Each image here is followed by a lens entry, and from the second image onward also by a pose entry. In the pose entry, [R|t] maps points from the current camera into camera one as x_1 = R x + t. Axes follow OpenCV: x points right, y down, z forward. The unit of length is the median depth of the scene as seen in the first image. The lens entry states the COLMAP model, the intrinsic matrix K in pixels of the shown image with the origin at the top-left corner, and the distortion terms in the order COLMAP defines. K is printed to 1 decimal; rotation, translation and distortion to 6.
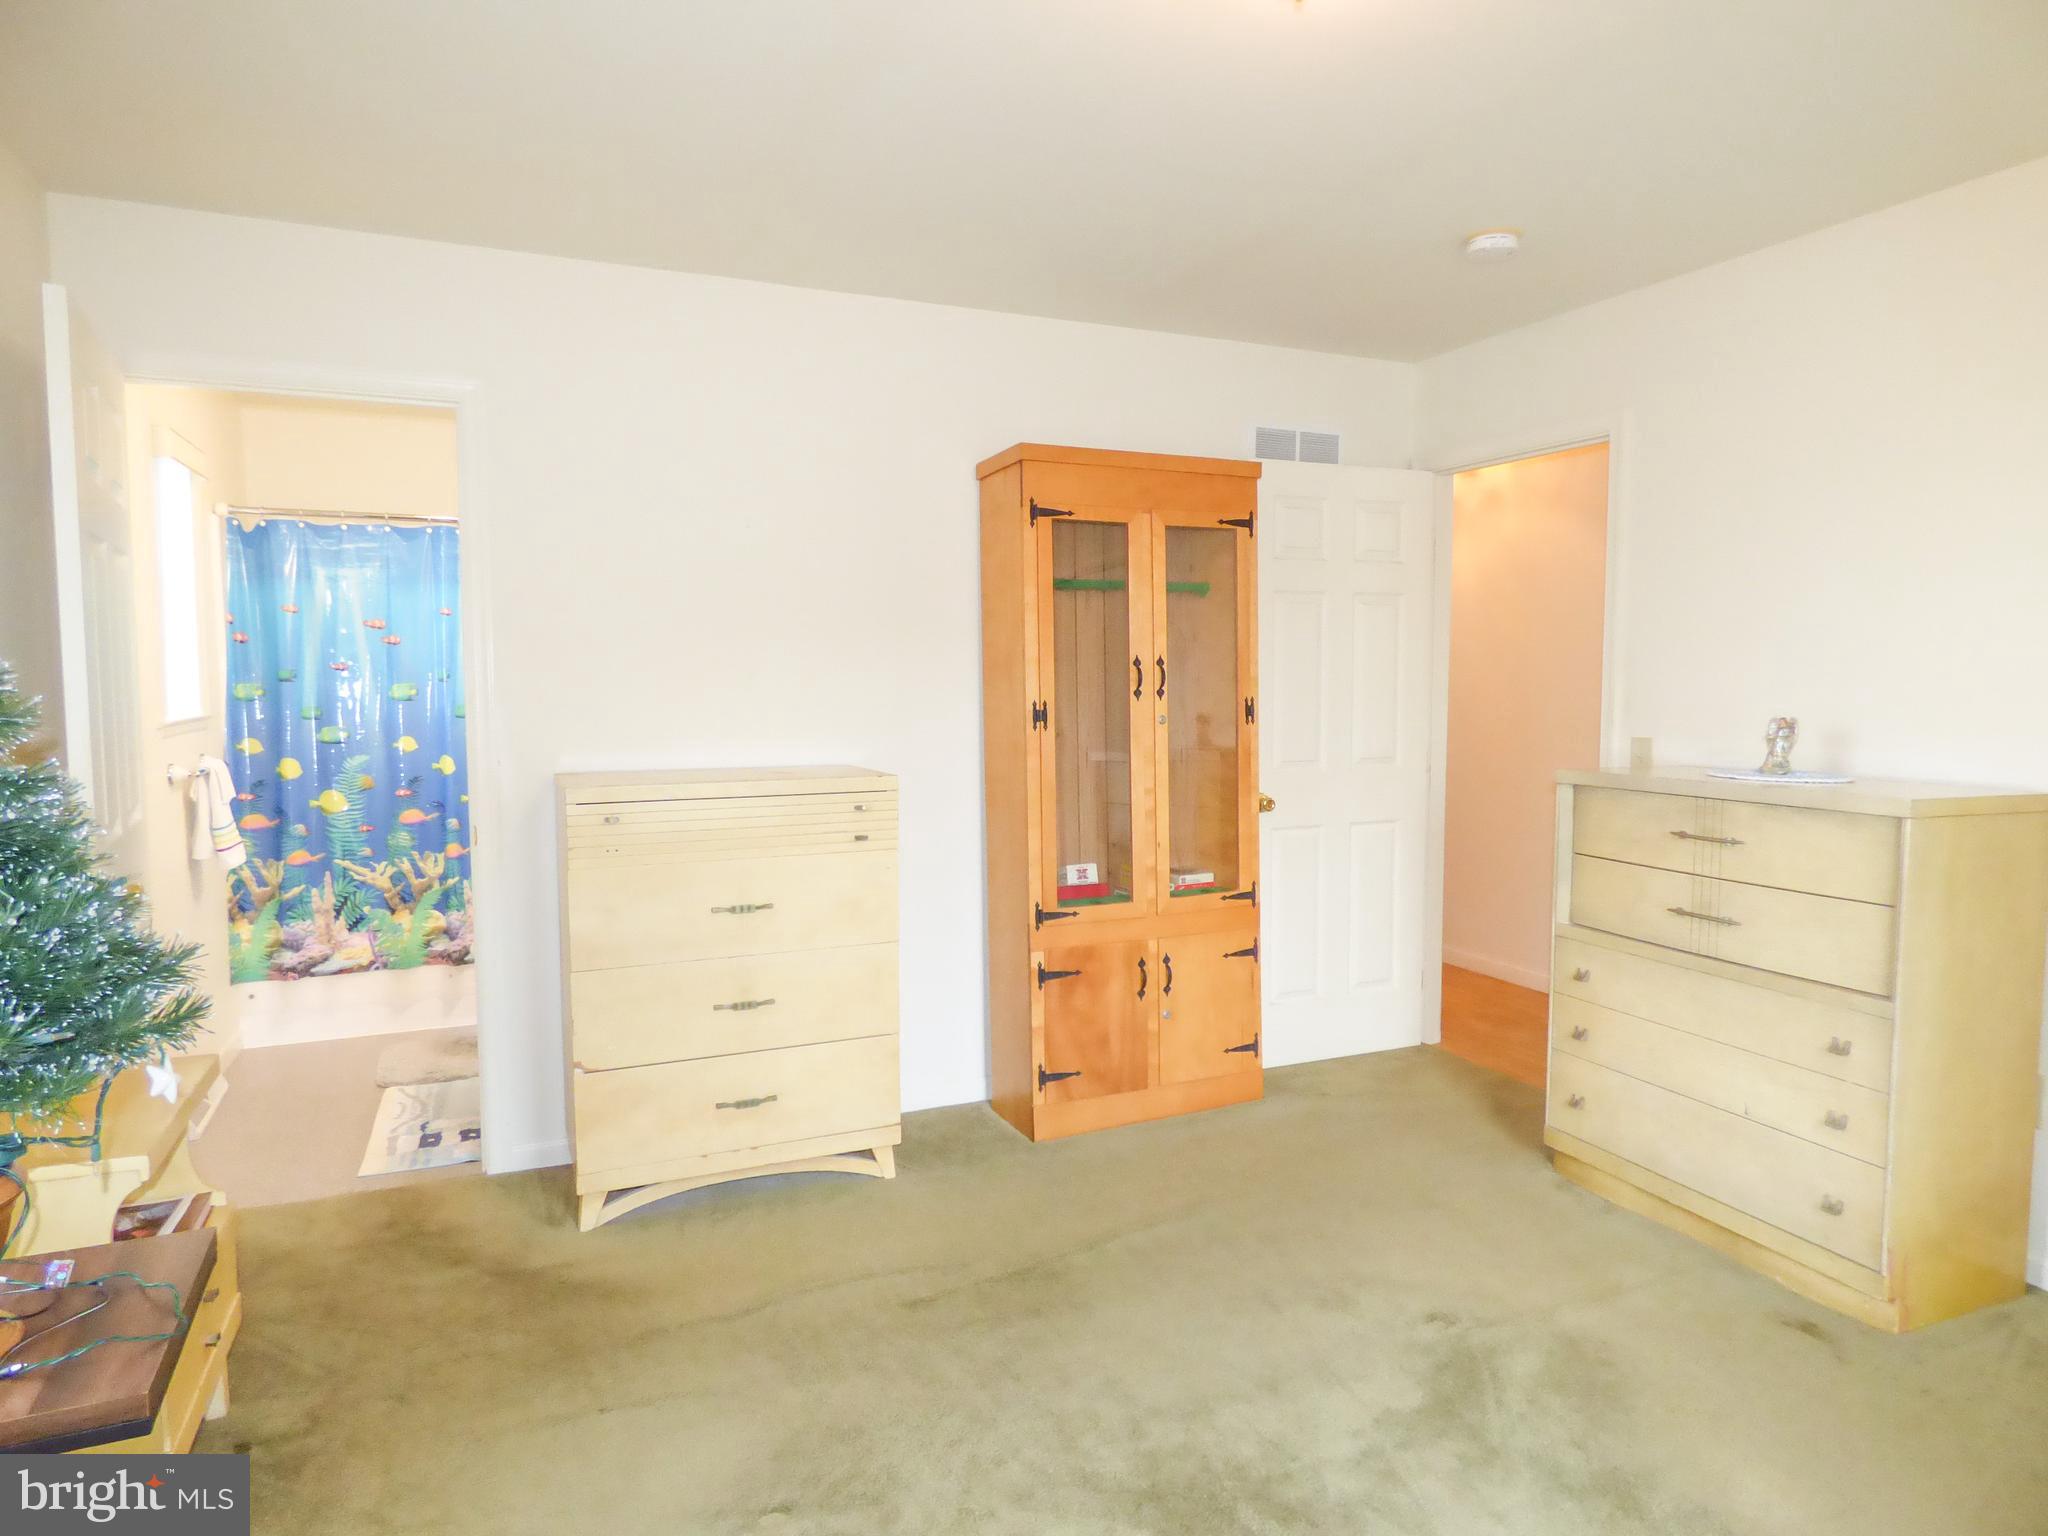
lens RADIAL K [[1223.4, 0, 1025.9], [0, 1223.4, 758.0], [0, 0, 1]] dist [-0.008727, 0.000358]
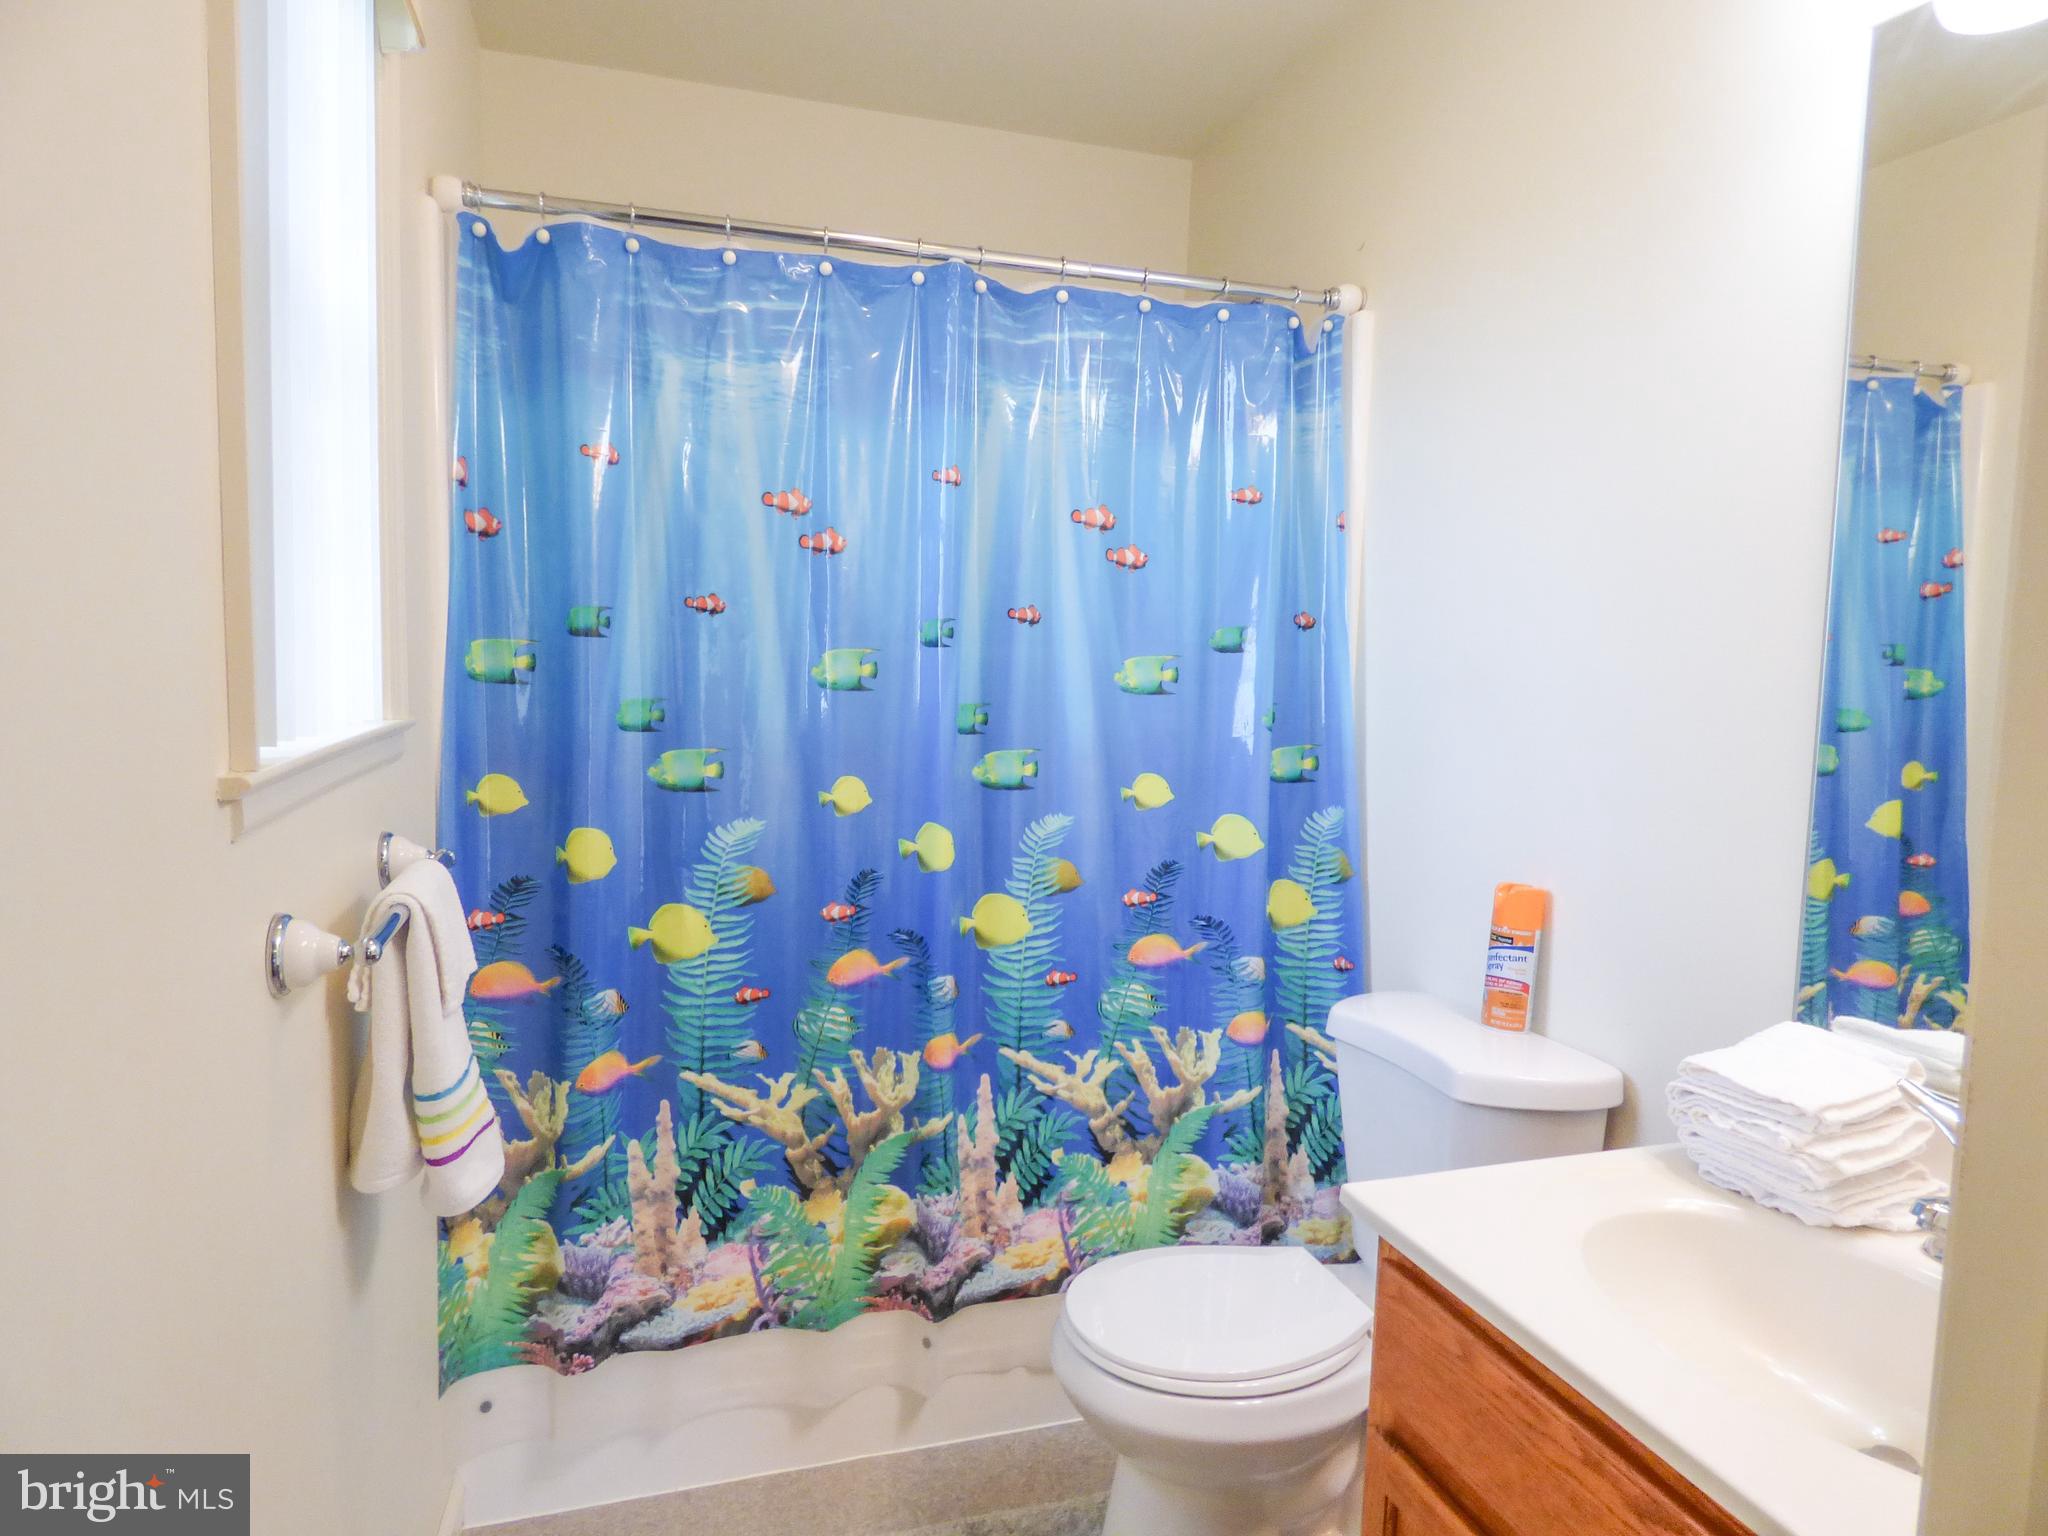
lens RADIAL K [[1223.4, 0, 1028.0], [0, 1223.4, 762.3], [0, 0, 1]] dist [-0.008727, 0.000358]
pose [[0.993910, 0.032095, -0.105416, -0.410313], [-0.030916, 0.999440, 0.012800, -0.030172], [0.105768, -0.009463, 0.994346, 0.603066]]
